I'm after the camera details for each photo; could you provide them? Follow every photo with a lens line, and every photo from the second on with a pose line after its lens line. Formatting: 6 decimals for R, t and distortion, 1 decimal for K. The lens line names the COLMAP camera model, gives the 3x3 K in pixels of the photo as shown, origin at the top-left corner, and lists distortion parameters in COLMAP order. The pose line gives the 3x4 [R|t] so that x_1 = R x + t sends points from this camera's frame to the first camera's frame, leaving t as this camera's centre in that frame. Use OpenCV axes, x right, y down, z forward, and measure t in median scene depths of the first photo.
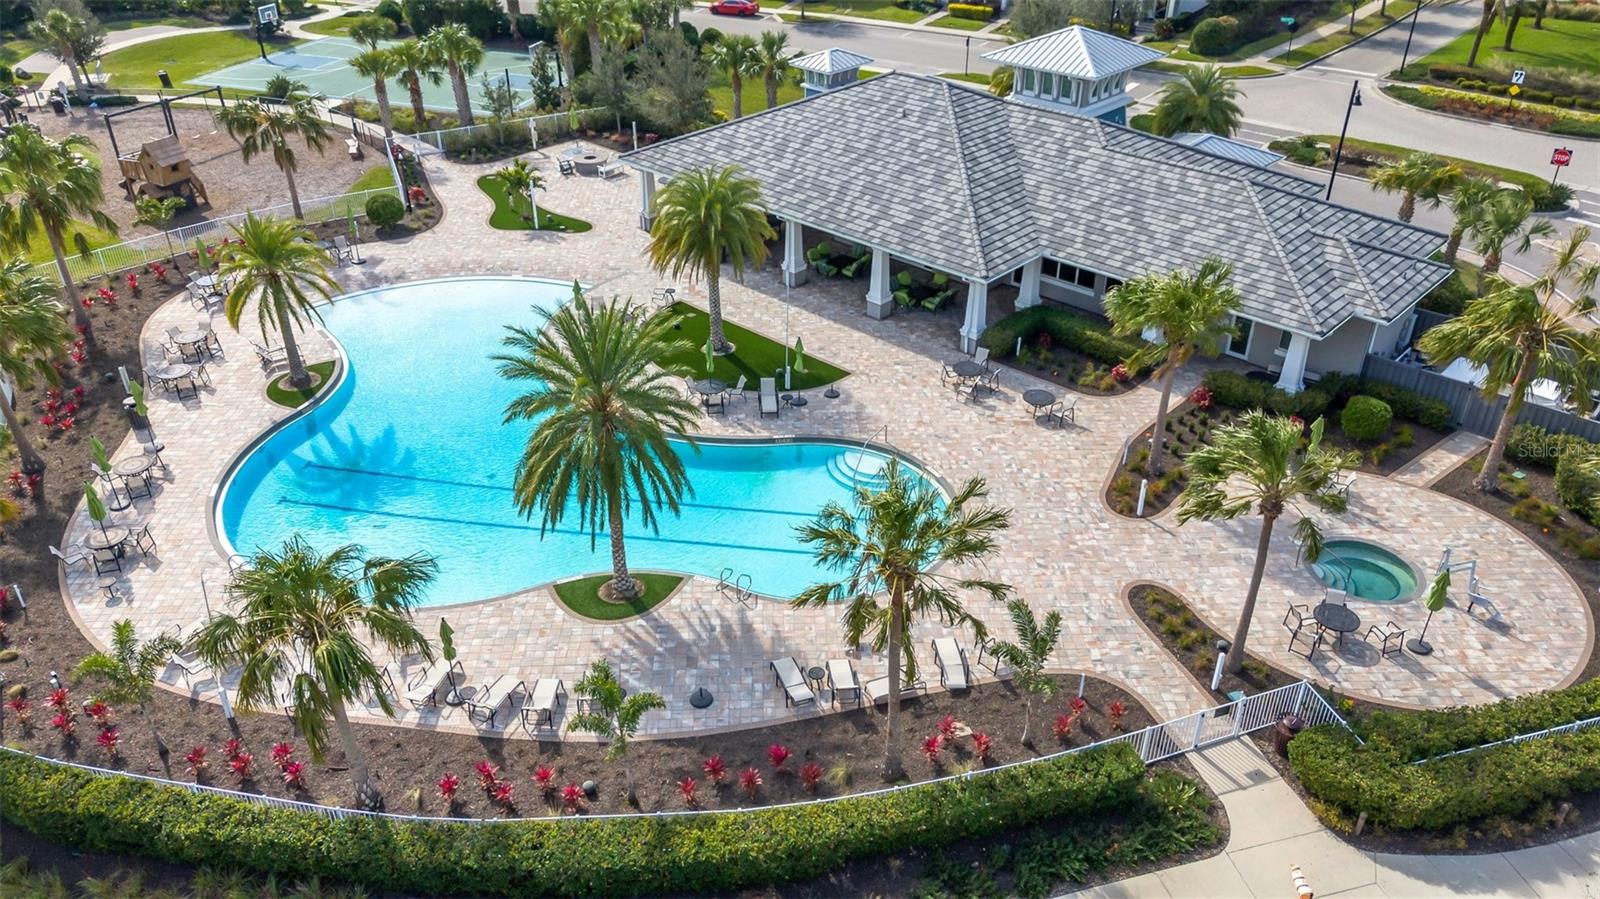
lens RADIAL K [[1172.3, 0, 800.0], [0, 1172.3, 449.5], [0, 0, 1]] dist [0.079935, -0.090338]
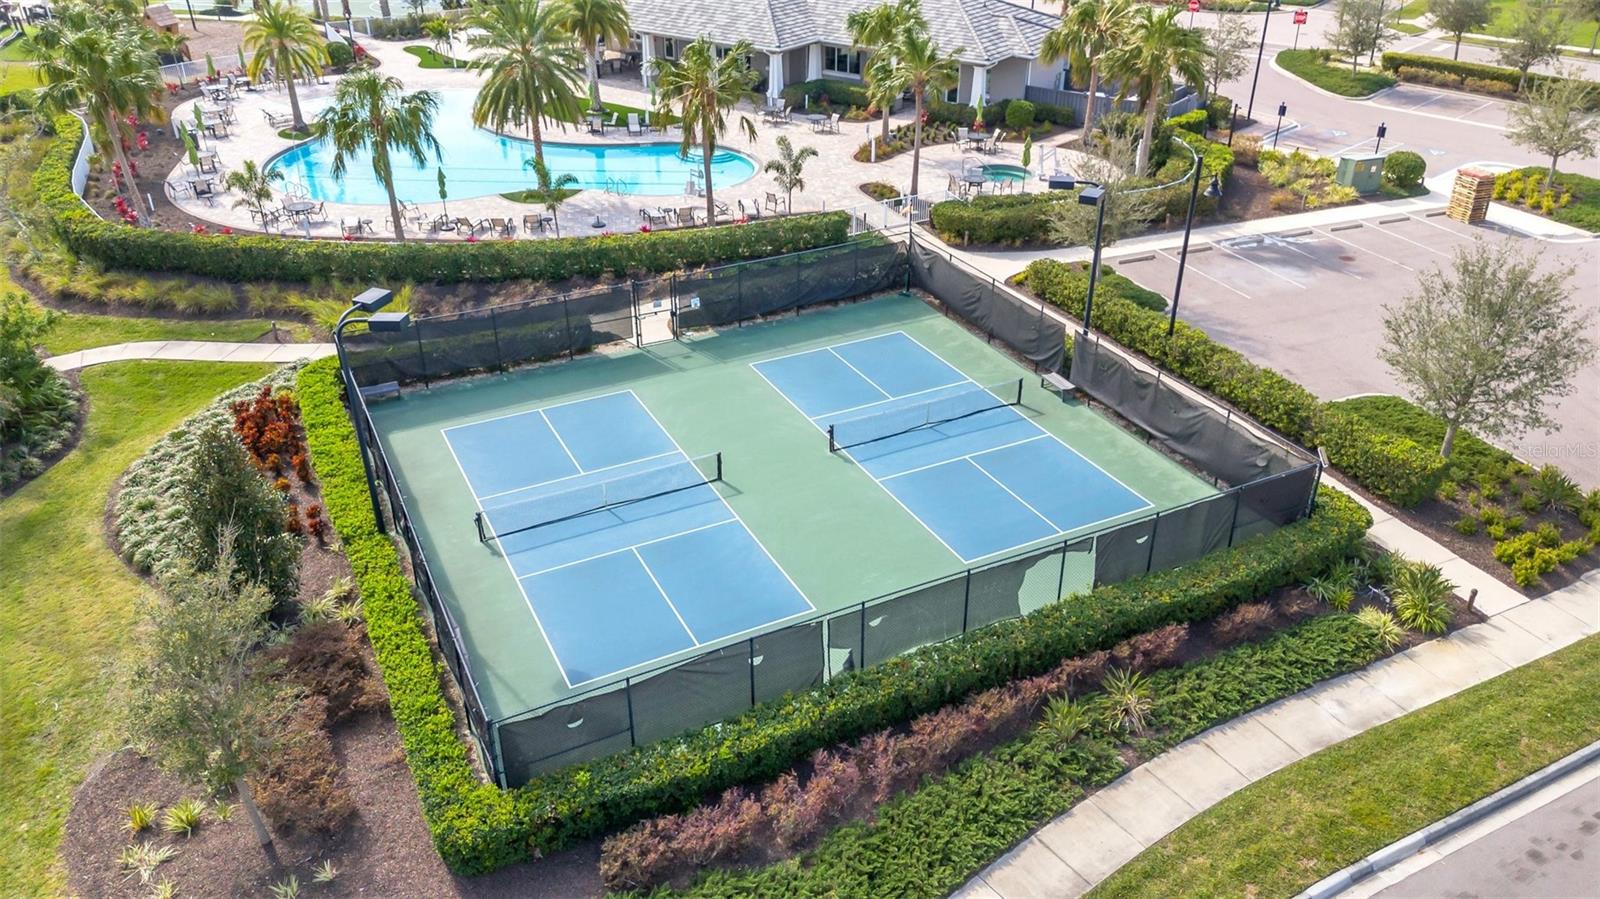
lens RADIAL K [[1172.3, 0, 800.0], [0, 1172.3, 449.5], [0, 0, 1]] dist [0.079935, -0.090338]
pose [[0.994097, -0.055862, 0.093010, 0.016894], [0.059308, 0.997636, -0.034705, 0.375229], [-0.090852, 0.040016, 0.995060, -0.418842]]
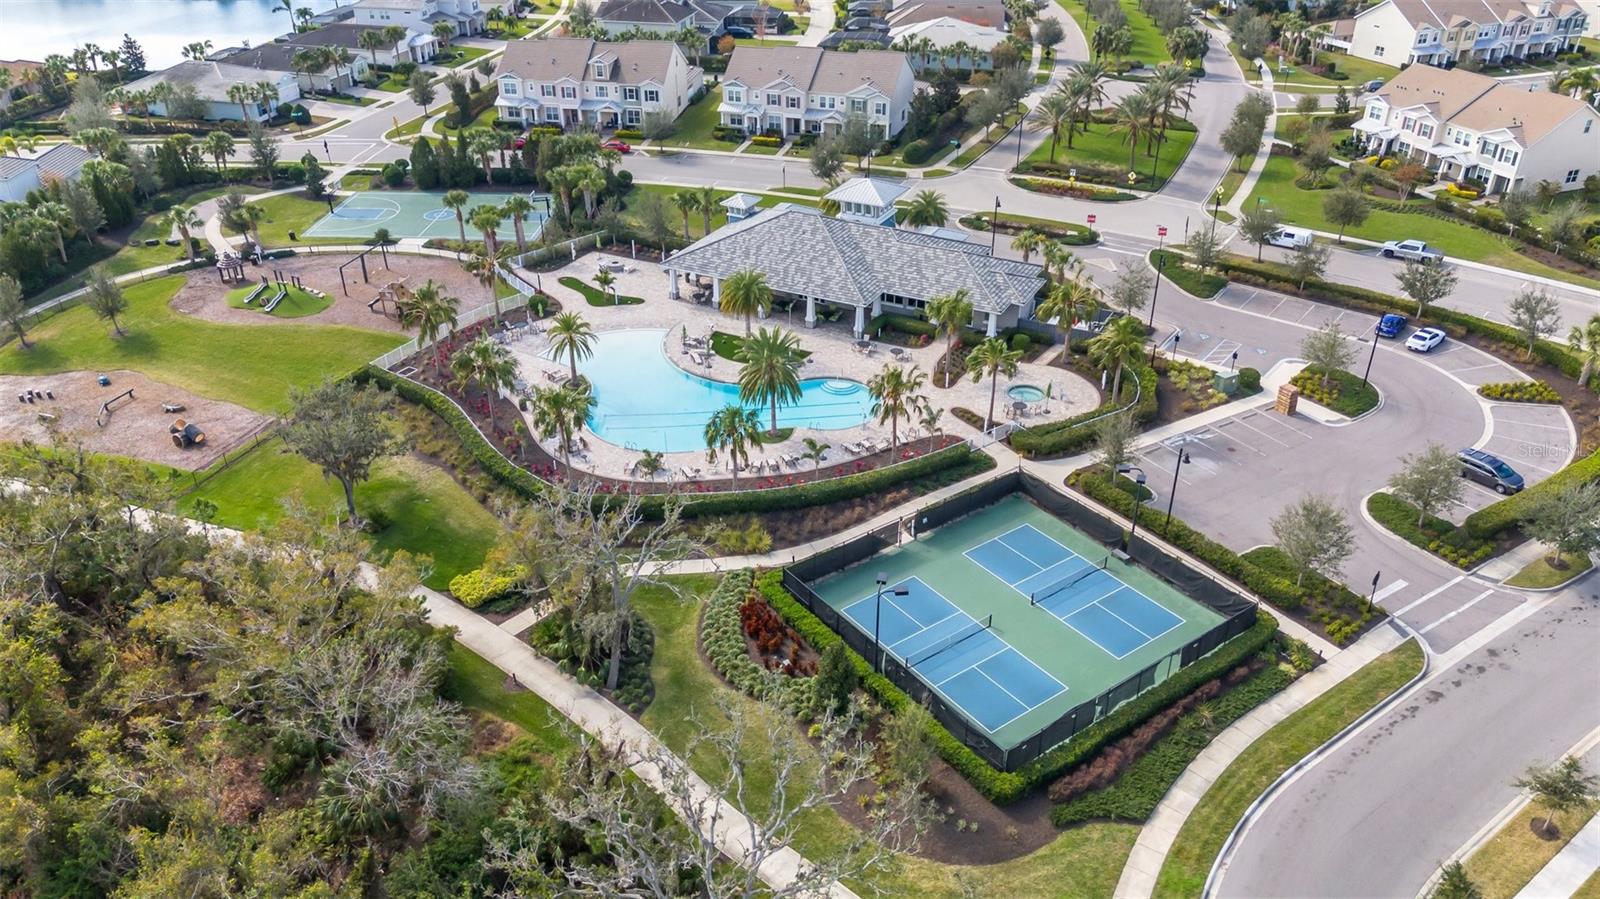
lens RADIAL K [[1172.3, 0, 800.0], [0, 1172.3, 449.5], [0, 0, 1]] dist [0.079935, -0.090338]
pose [[0.962029, -0.138249, 0.235345, -0.505432], [0.144506, 0.989459, -0.009468, 0.129936], [-0.231555, 0.043117, 0.971866, -1.112955]]
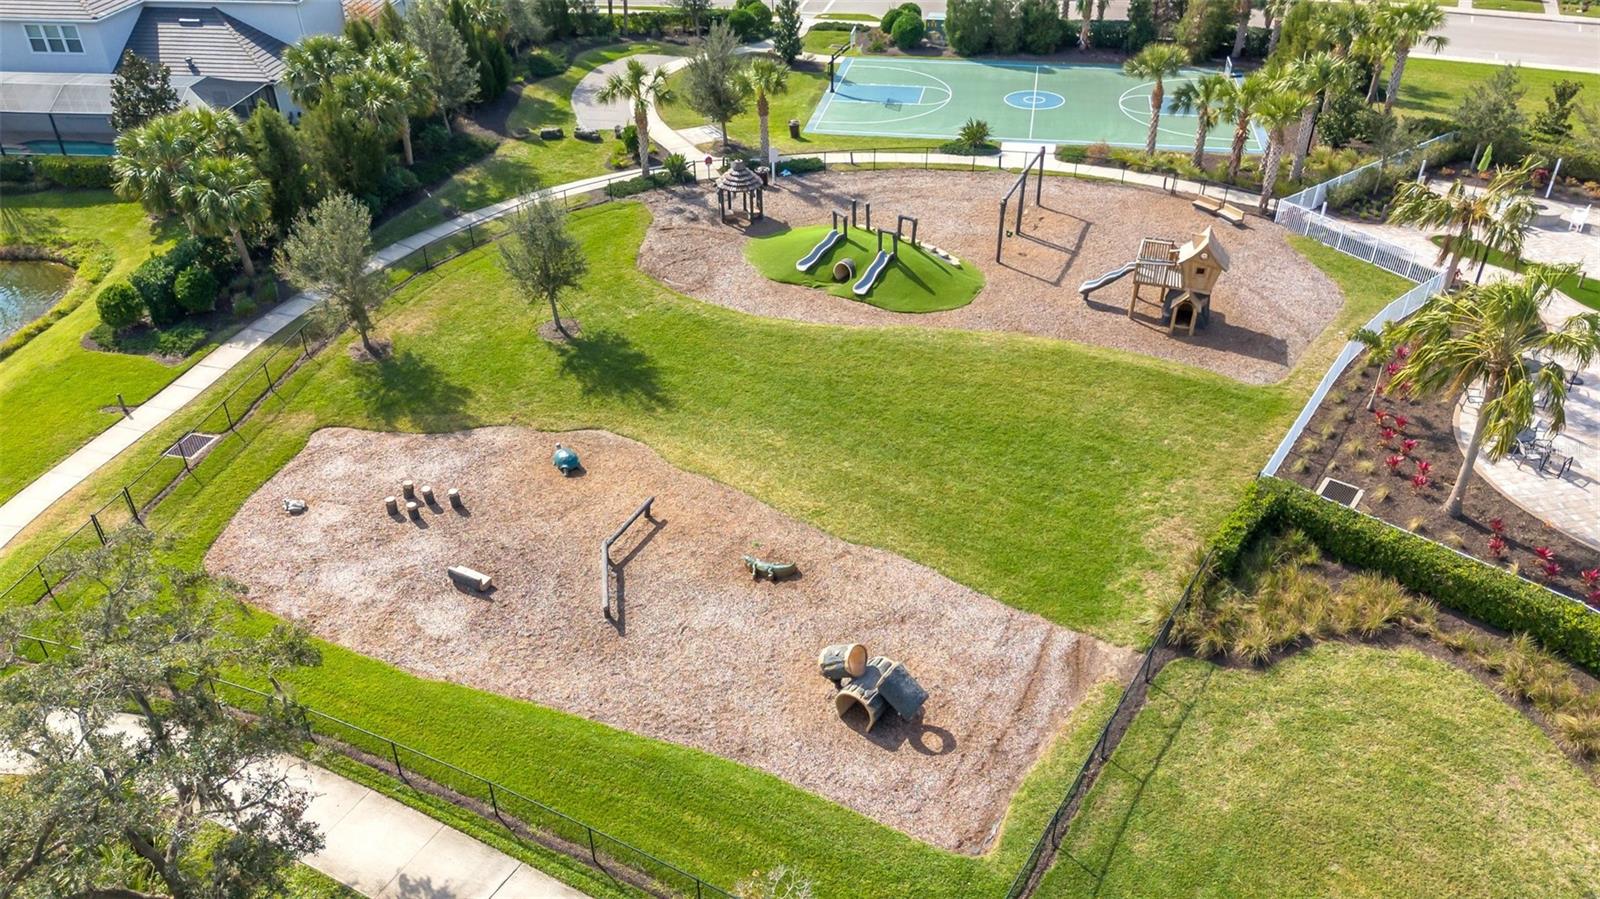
lens RADIAL K [[1172.3, 0, 800.0], [0, 1172.3, 449.5], [0, 0, 1]] dist [0.079935, -0.090338]
pose [[0.989844, -0.086073, 0.113135, -1.091926], [0.081713, 0.995744, 0.042629, -0.213494], [-0.116323, -0.032951, 0.992665, 0.303421]]
